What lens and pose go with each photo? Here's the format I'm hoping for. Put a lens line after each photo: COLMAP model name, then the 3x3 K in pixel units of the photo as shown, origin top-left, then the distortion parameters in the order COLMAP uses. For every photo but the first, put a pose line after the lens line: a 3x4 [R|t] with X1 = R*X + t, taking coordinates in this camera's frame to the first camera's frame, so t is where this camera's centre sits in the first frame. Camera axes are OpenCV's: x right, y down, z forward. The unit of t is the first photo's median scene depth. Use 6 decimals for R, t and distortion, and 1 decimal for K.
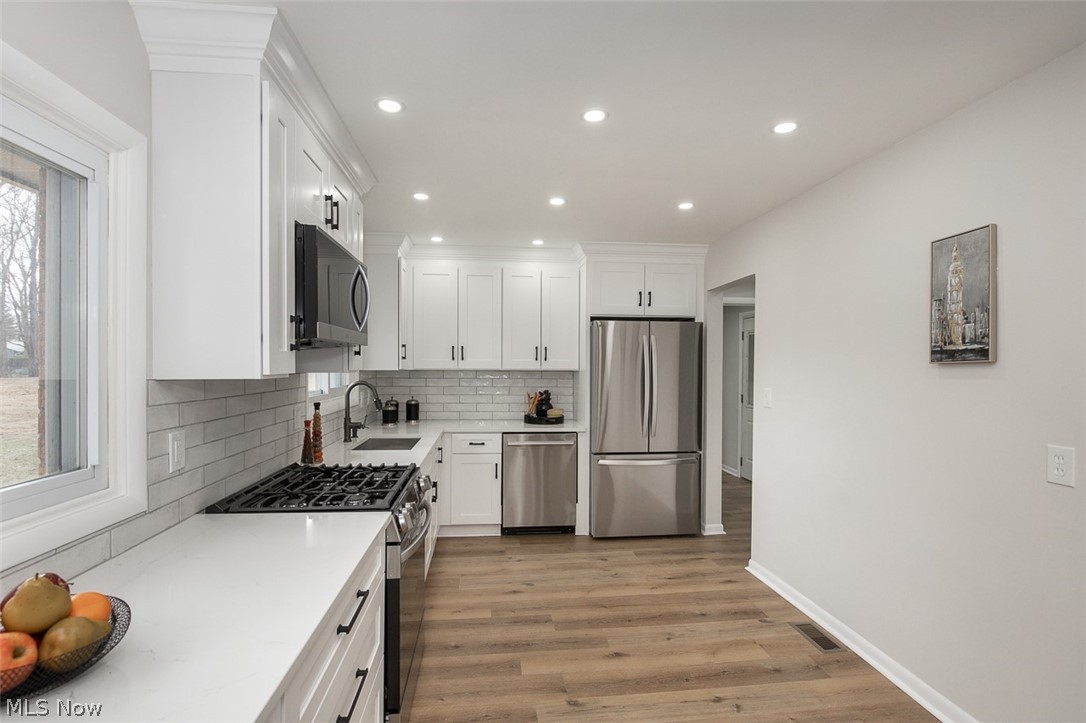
lens RADIAL K [[496.7, 0, 540.9], [0, 496.7, 366.5], [0, 0, 1]] dist [-0.001690, 0.000368]
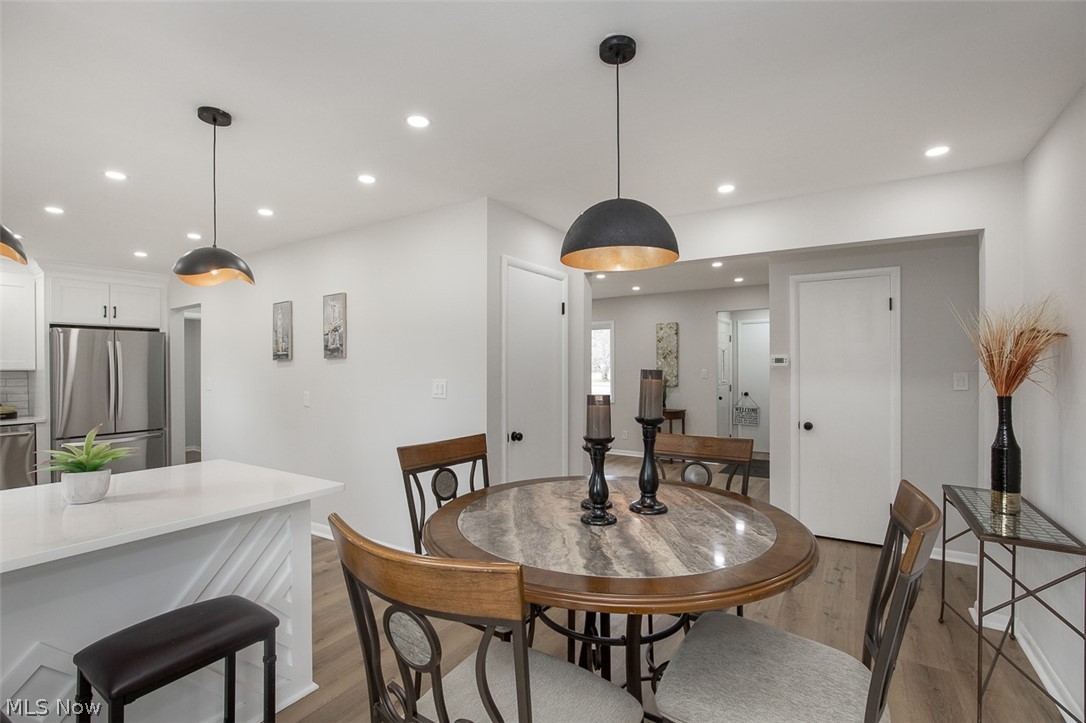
lens RADIAL K [[496.7, 0, 540.9], [0, 496.7, 366.5], [0, 0, 1]] dist [-0.001690, 0.000368]
pose [[0.631723, -0.011377, 0.775110, -0.077719], [0.016861, 0.999857, 0.000933, 0.019410], [-0.775010, 0.012480, 0.631825, -0.648125]]
